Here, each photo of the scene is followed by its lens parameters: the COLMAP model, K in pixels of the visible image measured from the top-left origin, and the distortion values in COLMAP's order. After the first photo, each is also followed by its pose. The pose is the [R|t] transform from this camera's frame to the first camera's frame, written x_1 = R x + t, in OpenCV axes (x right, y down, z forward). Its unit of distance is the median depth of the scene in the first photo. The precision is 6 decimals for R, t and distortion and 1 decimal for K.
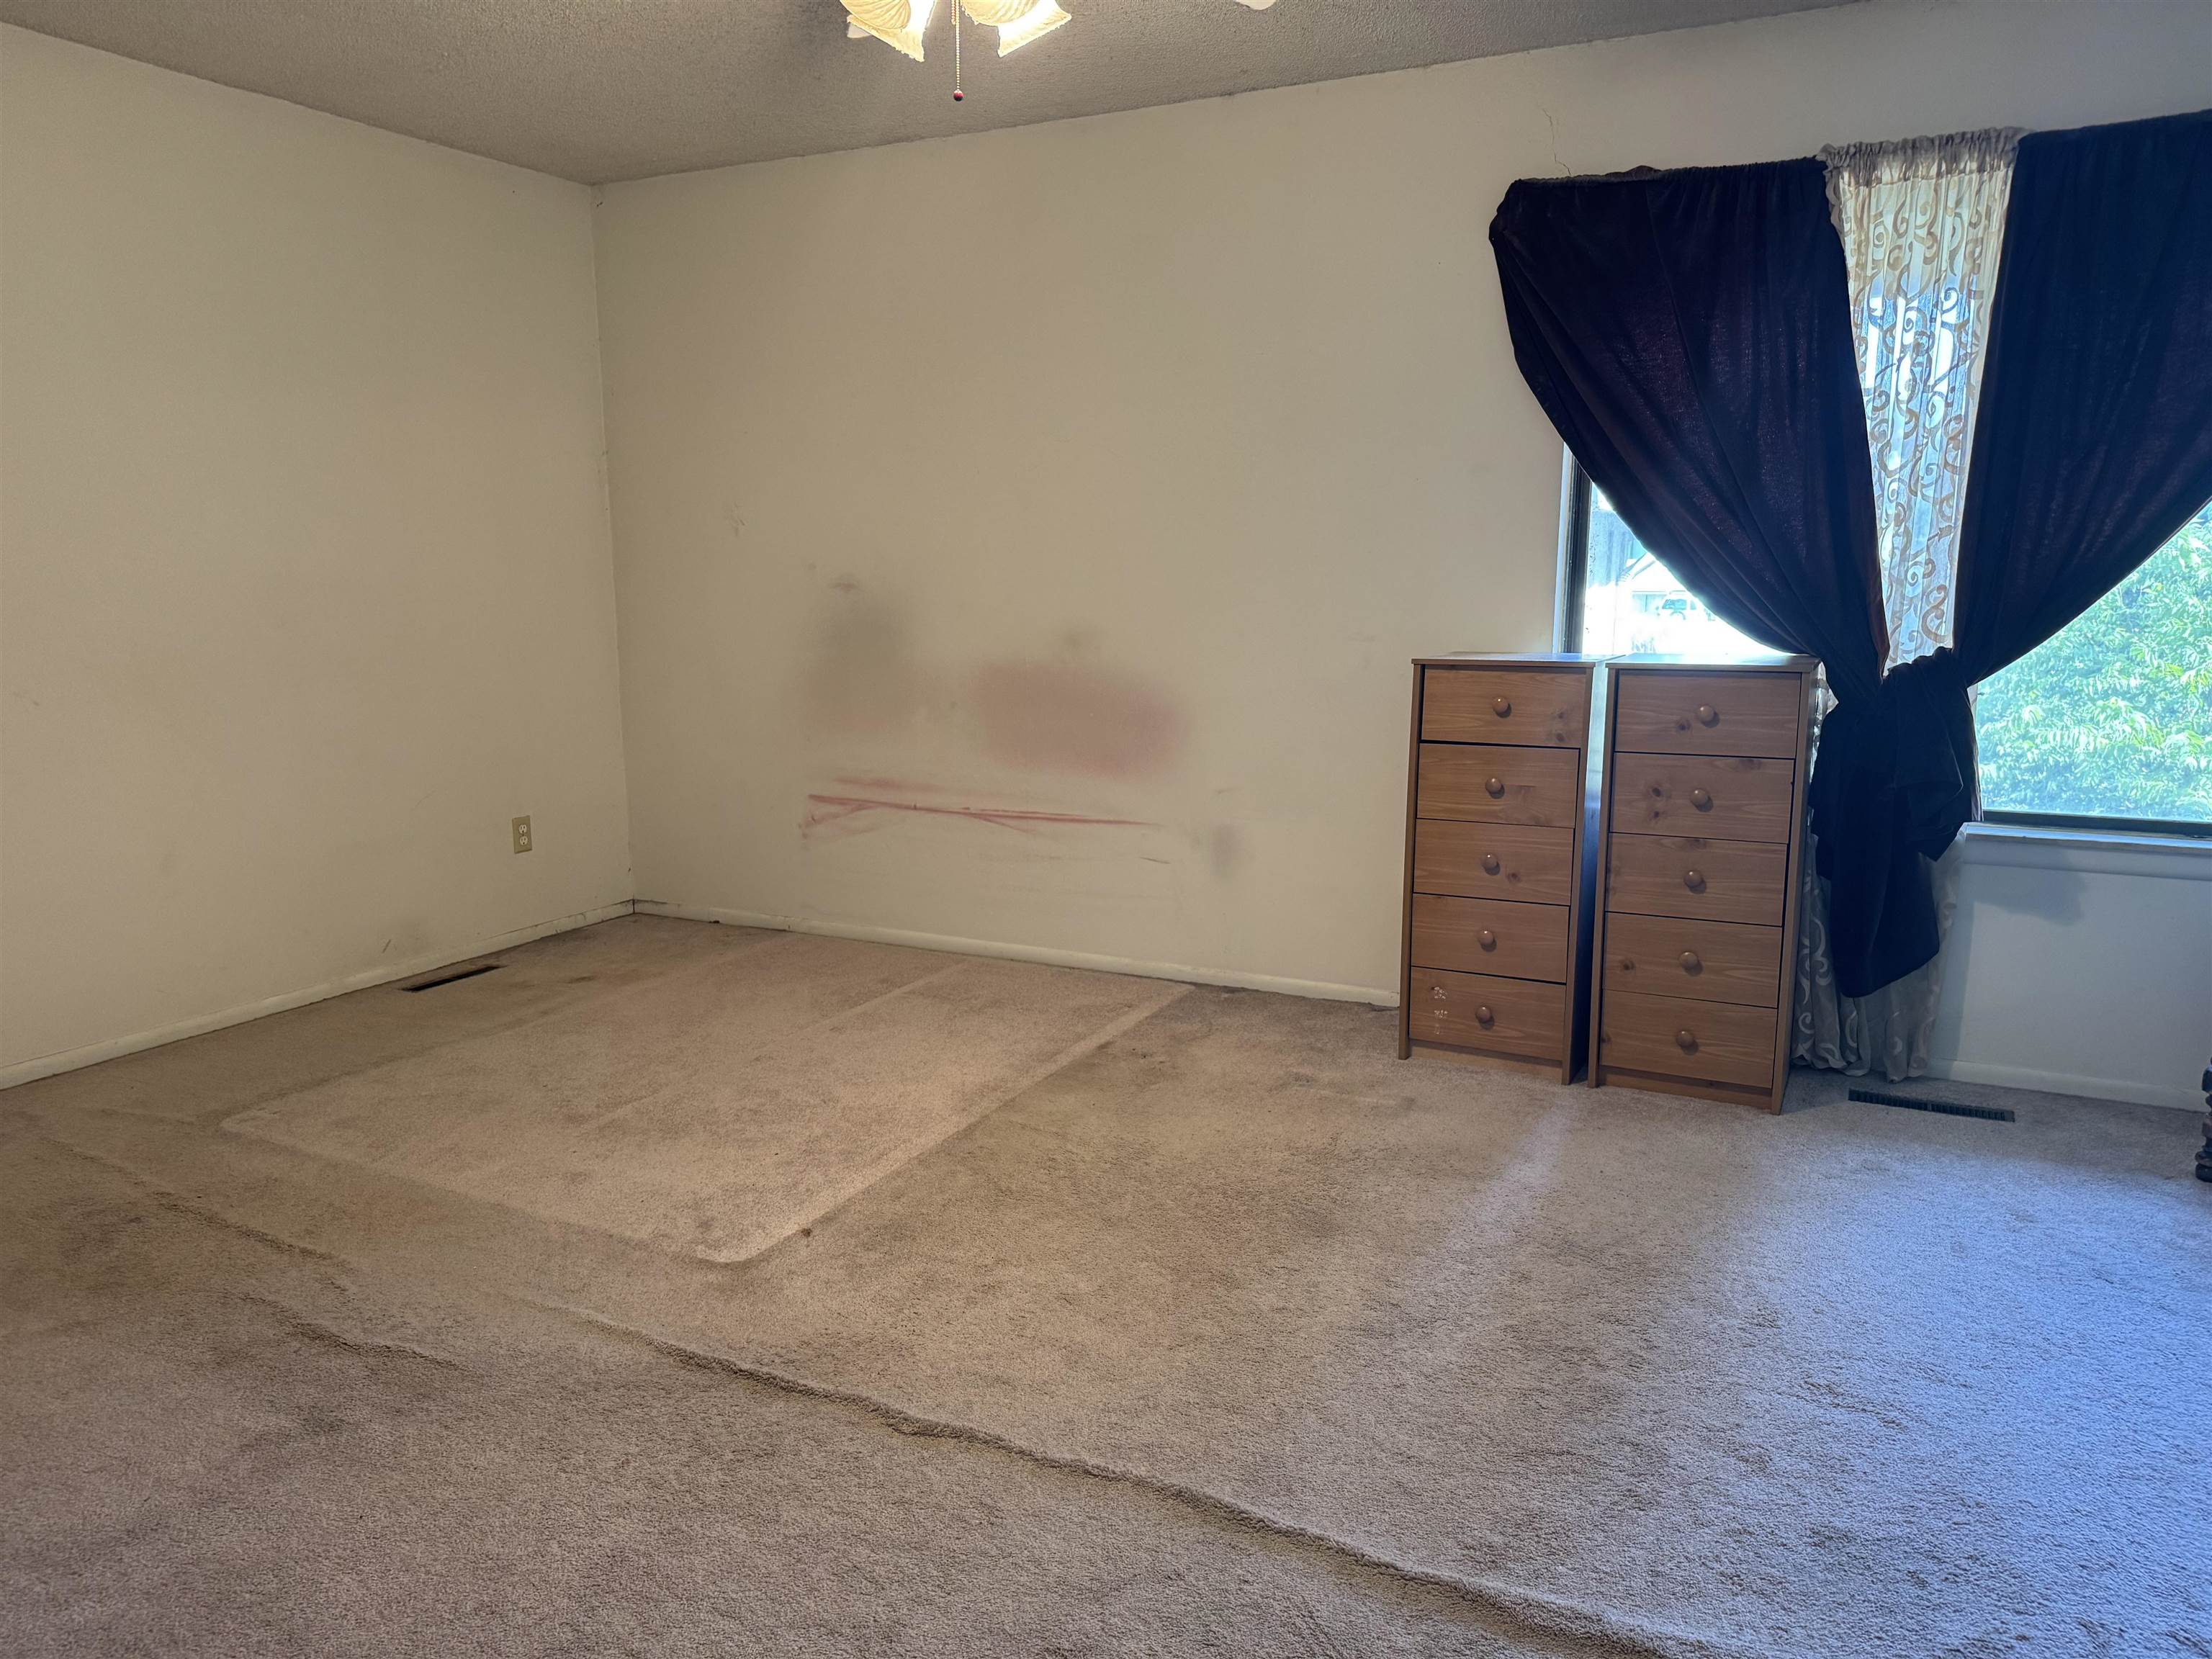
lens RADIAL K [[1556.0, 0, 1102.9], [0, 1556.0, 827.3], [0, 0, 1]] dist [0.158050, -0.227288]
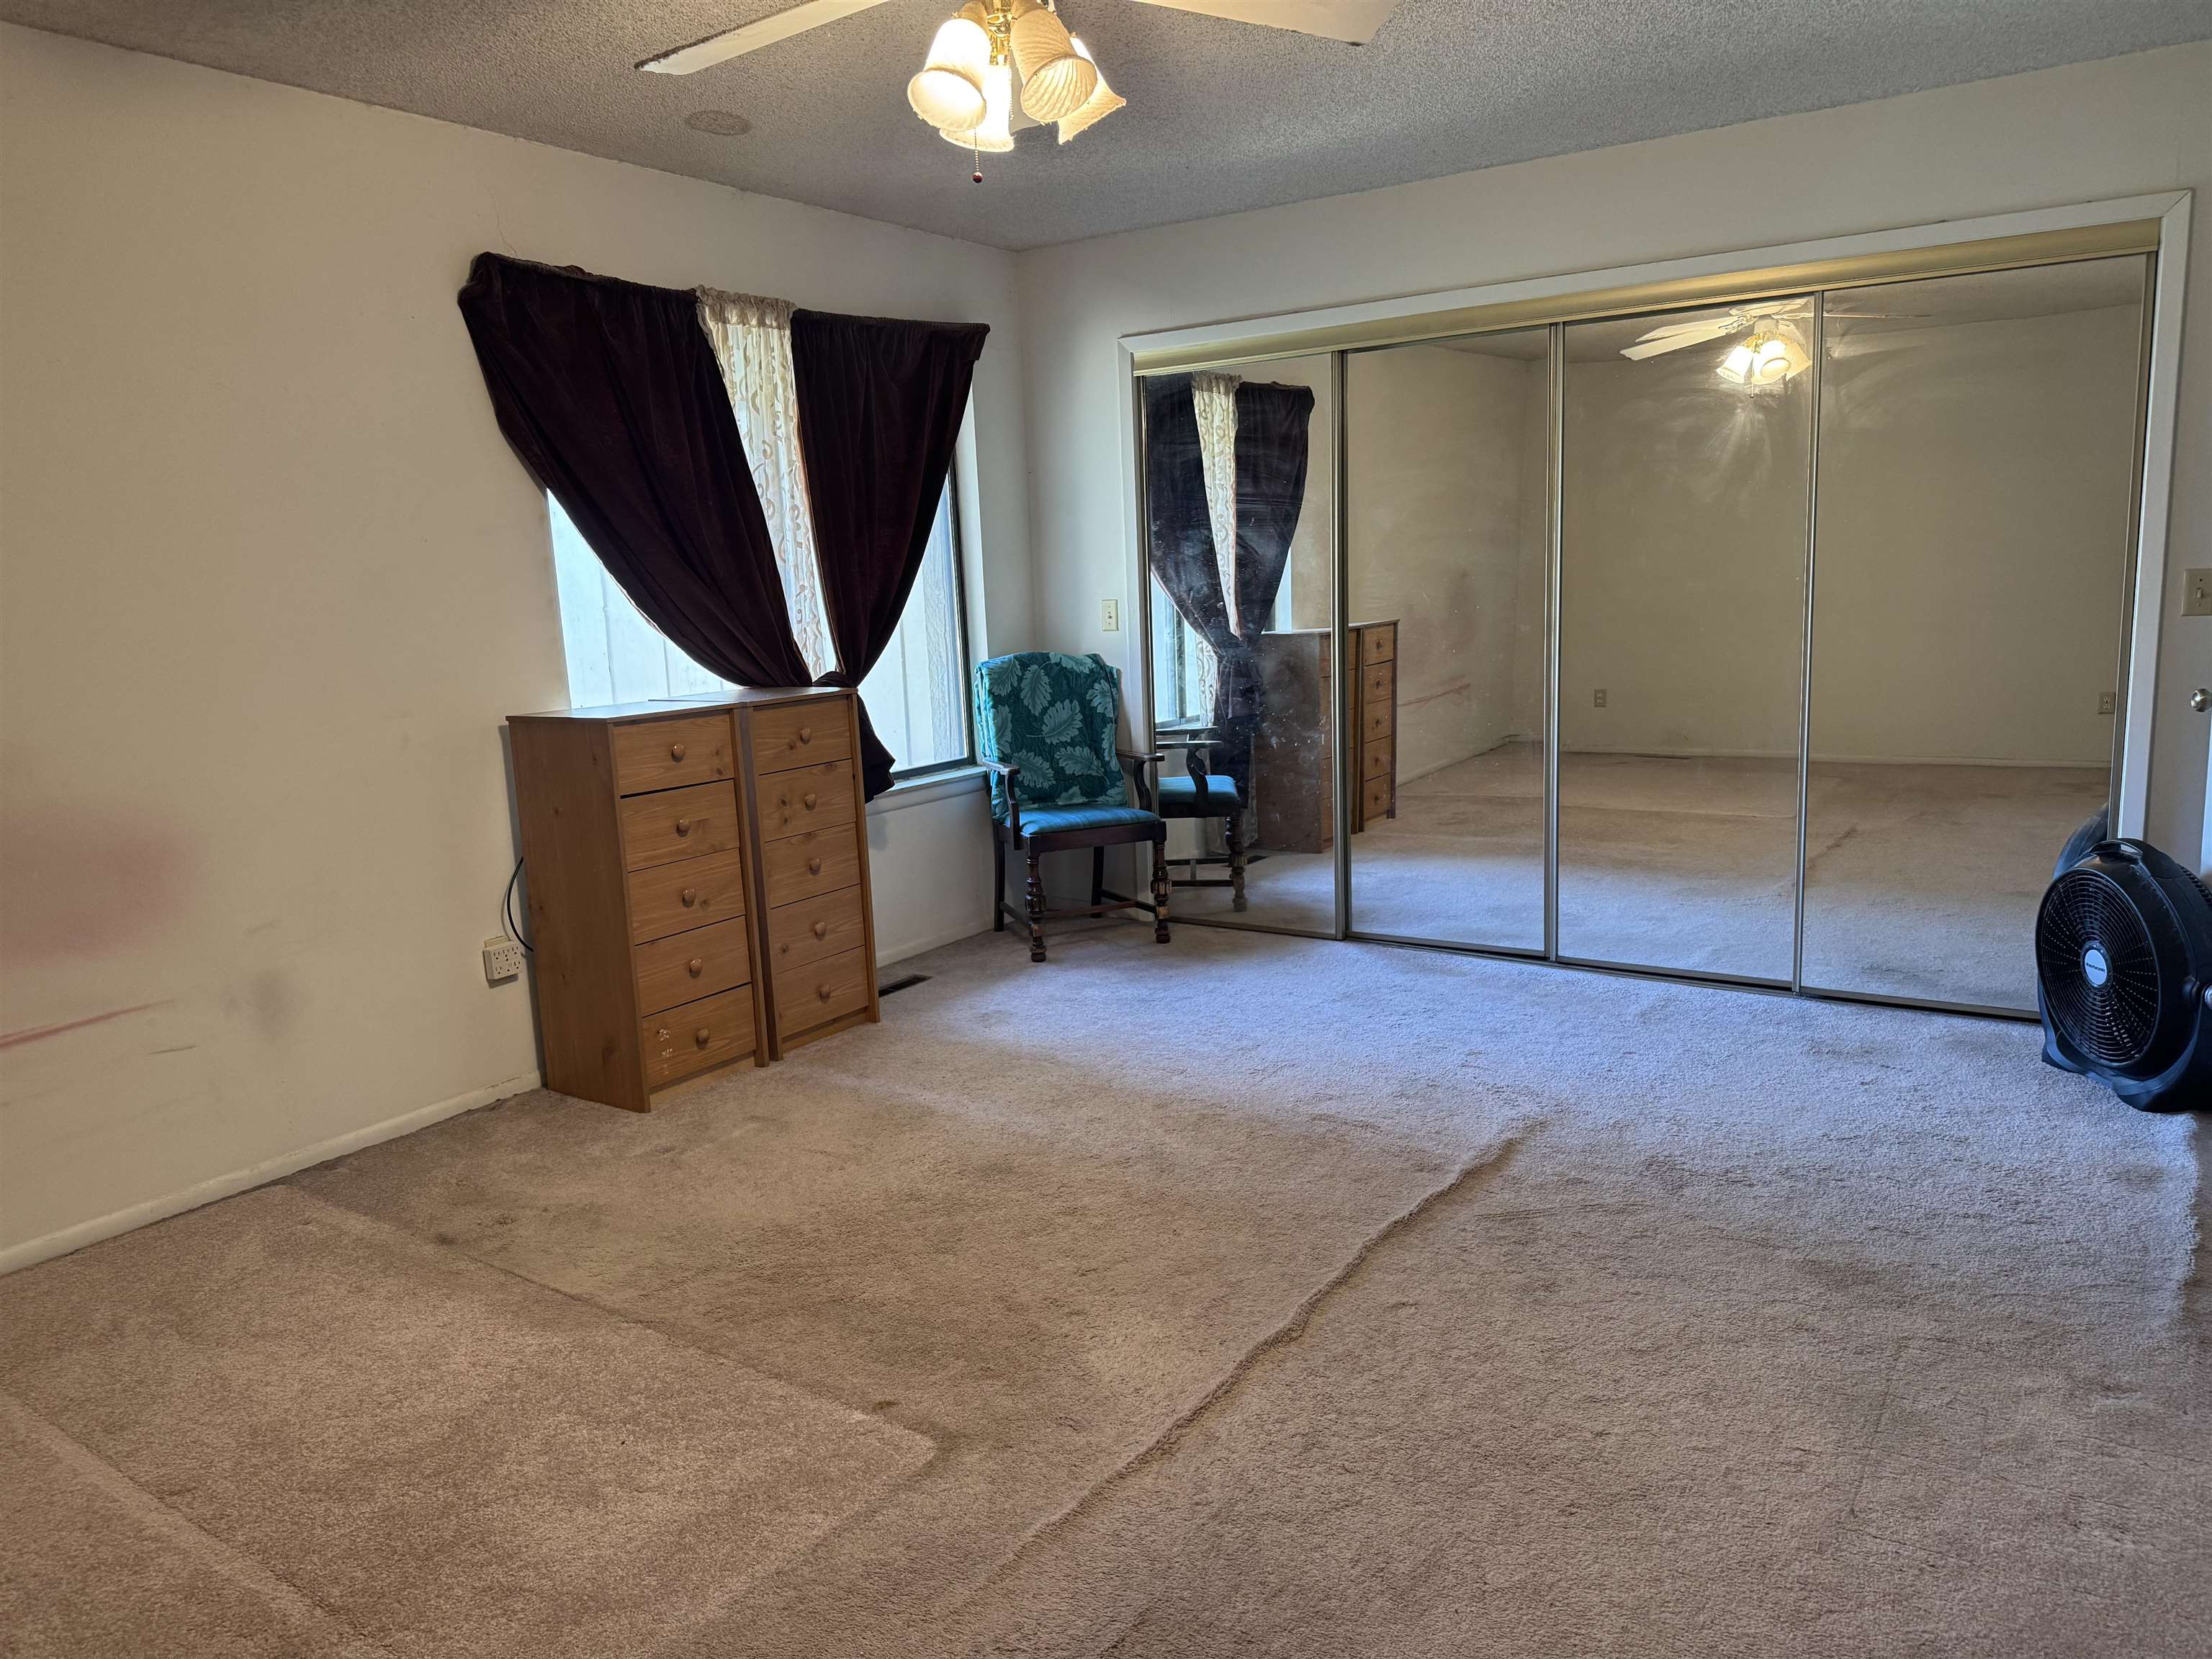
lens RADIAL K [[1556.0, 0, 1102.9], [0, 1556.0, 827.3], [0, 0, 1]] dist [0.158050, -0.227288]
pose [[0.117193, -0.163592, 0.979543, -0.808668], [0.205917, 0.968907, 0.137180, -0.118673], [-0.971527, 0.185628, 0.147235, 0.583561]]
